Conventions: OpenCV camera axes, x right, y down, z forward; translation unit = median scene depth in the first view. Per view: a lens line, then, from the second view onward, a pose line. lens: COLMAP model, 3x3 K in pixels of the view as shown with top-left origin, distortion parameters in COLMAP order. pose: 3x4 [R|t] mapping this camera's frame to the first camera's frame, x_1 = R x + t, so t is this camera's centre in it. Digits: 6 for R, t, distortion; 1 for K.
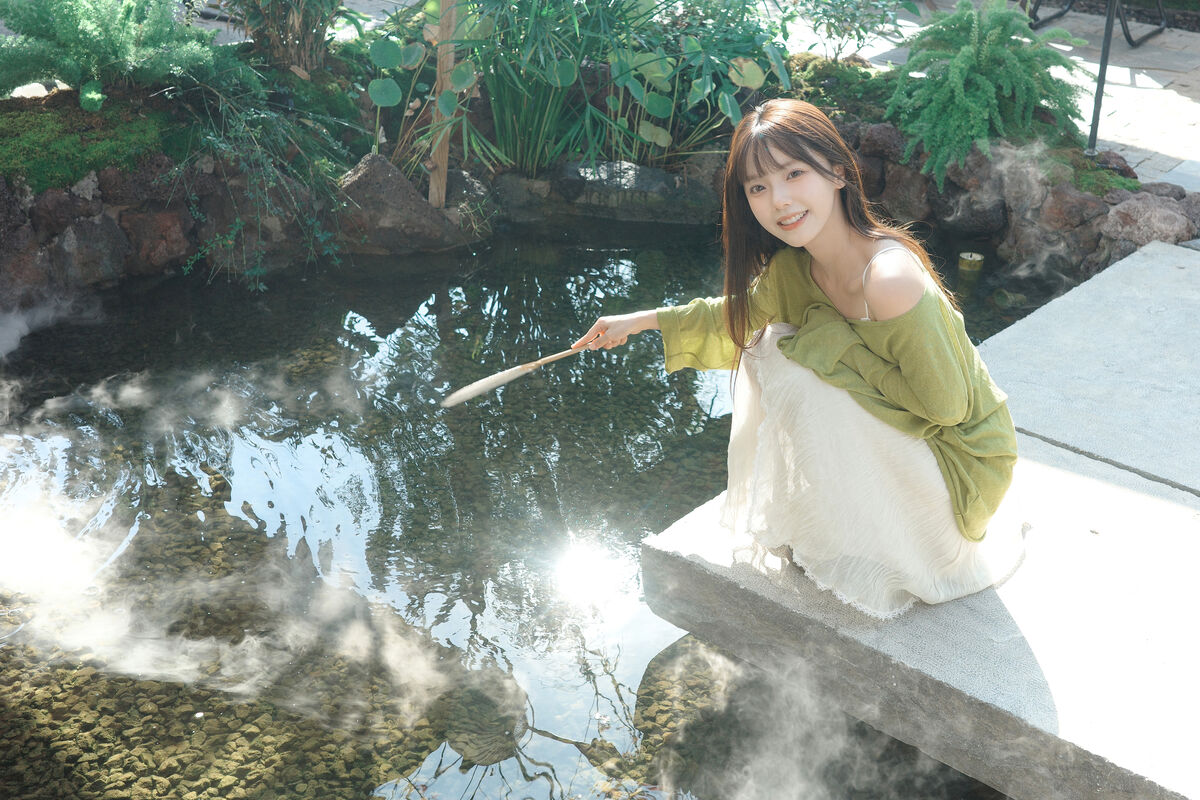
lens RADIAL K [[1291.5, 0, 600.0], [0, 1291.5, 400.0], [0, 0, 1]] dist [0.004329, 0.006409]
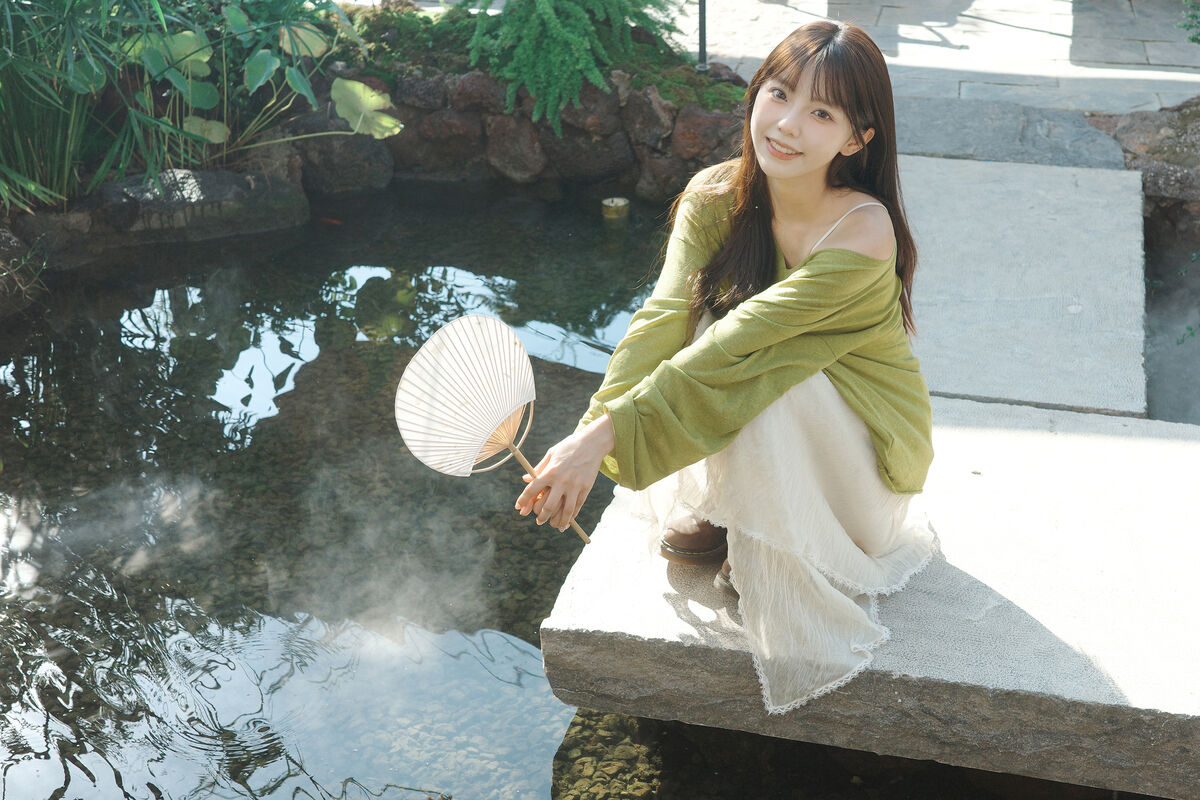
lens RADIAL K [[1473.5, 0, 600.0], [0, 1473.5, 400.0], [0, 0, 1]] dist [-0.002910, 0.031352]
pose [[0.905068, -0.239950, 0.351107, -0.104430], [0.236229, 0.970190, 0.054098, -0.032971], [-0.353621, 0.033980, 0.934771, 0.048968]]
